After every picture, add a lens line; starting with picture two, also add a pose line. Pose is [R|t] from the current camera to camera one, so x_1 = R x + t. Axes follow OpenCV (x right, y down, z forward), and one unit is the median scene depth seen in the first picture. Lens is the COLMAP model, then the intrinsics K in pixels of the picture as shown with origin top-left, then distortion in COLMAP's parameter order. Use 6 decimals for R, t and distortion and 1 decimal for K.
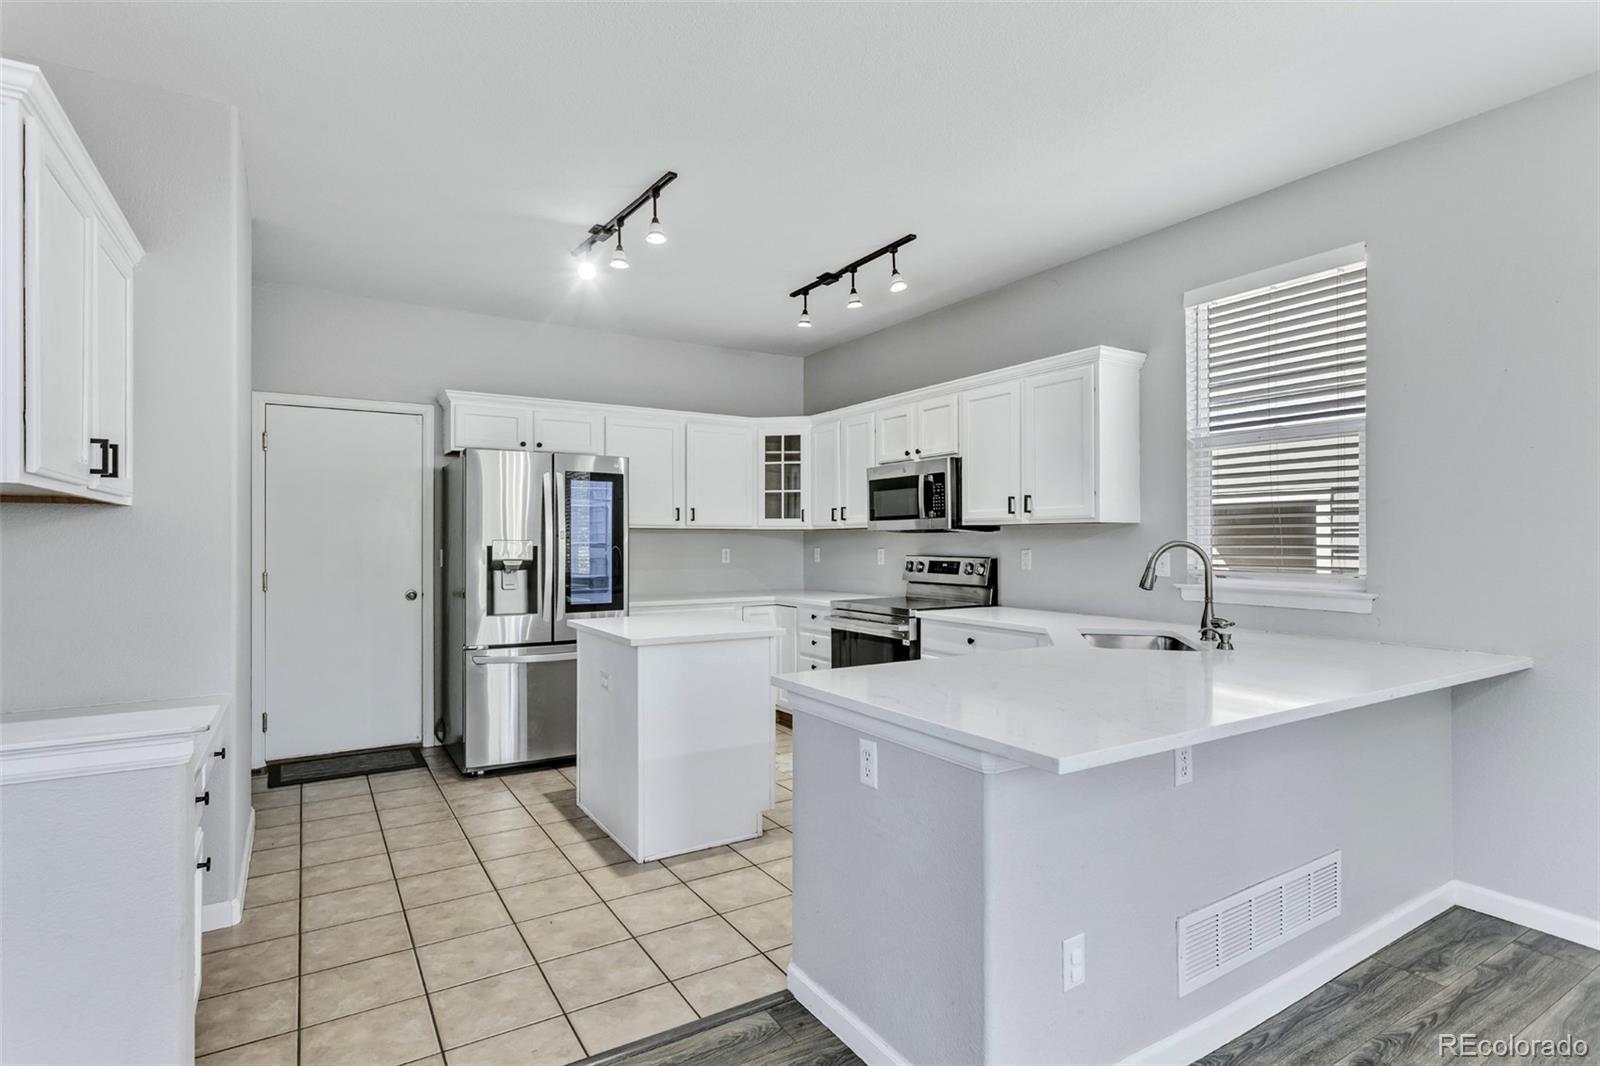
lens RADIAL K [[809.2, 0, 803.6], [0, 809.2, 533.6], [0, 0, 1]] dist [-0.001980, -0.000014]
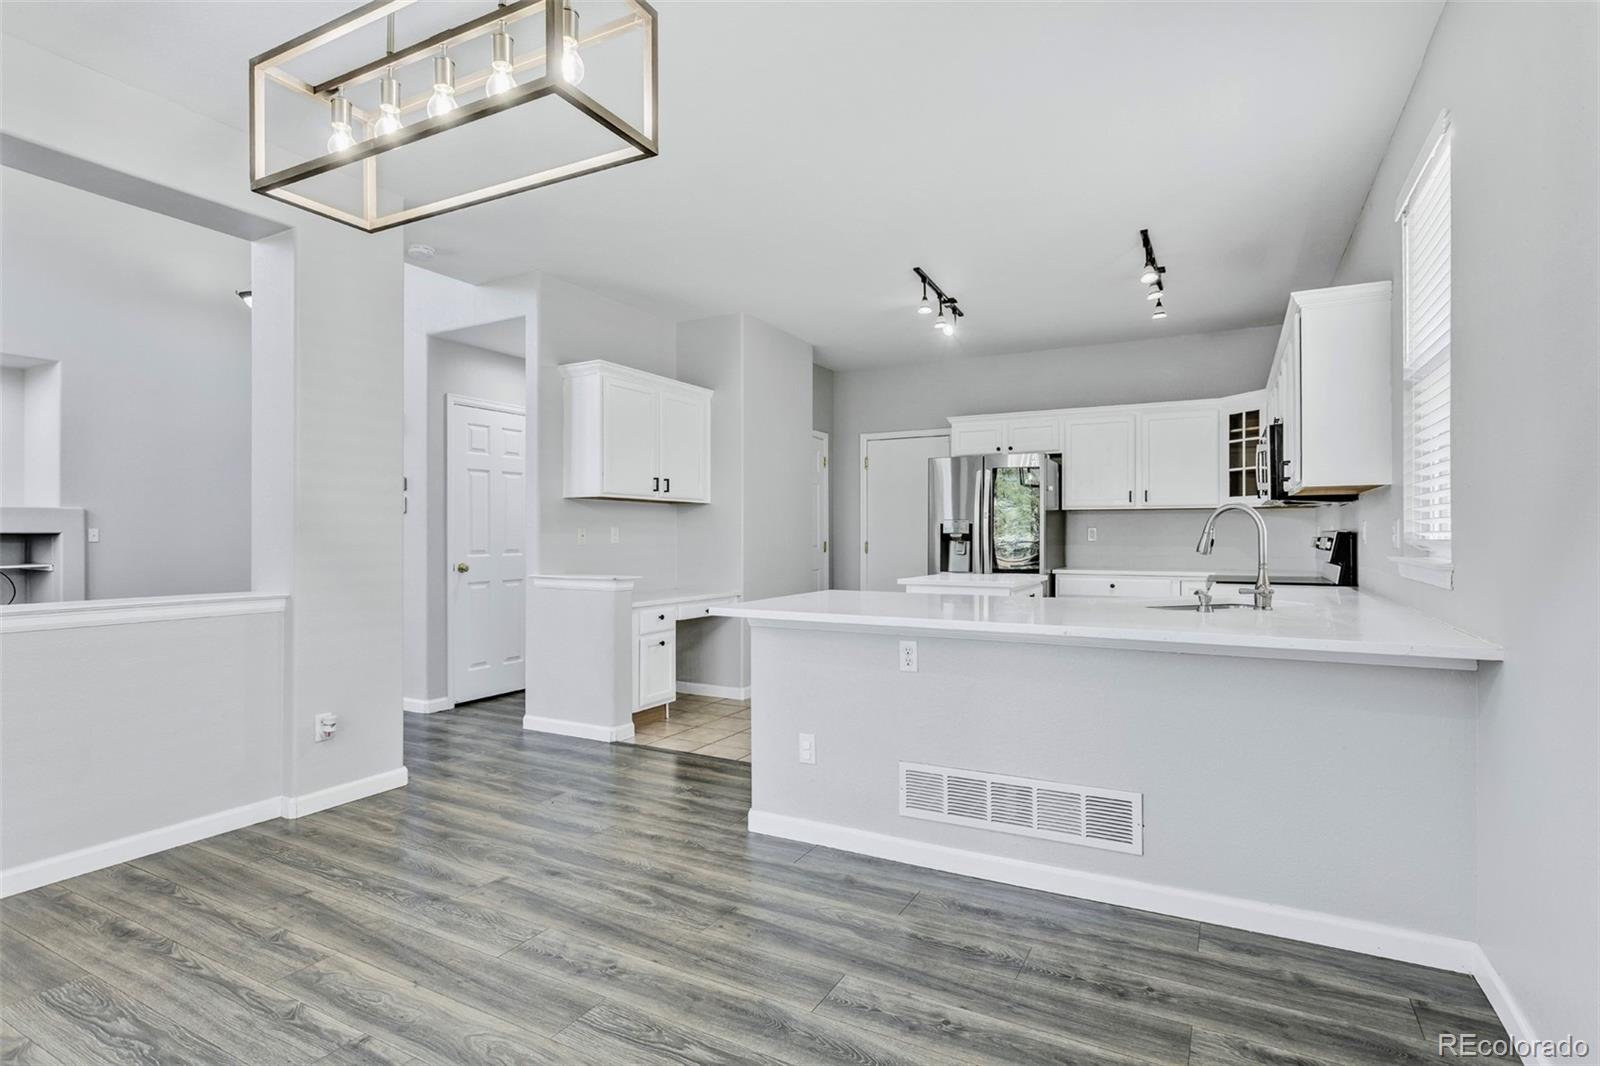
lens RADIAL K [[809.2, 0, 803.6], [0, 809.2, 533.6], [0, 0, 1]] dist [-0.001980, -0.000014]
pose [[0.495137, -0.000388, -0.868815, 0.702551], [0.006967, 0.999970, 0.003524, 0.024566], [0.868787, -0.007798, 0.495125, 0.053266]]
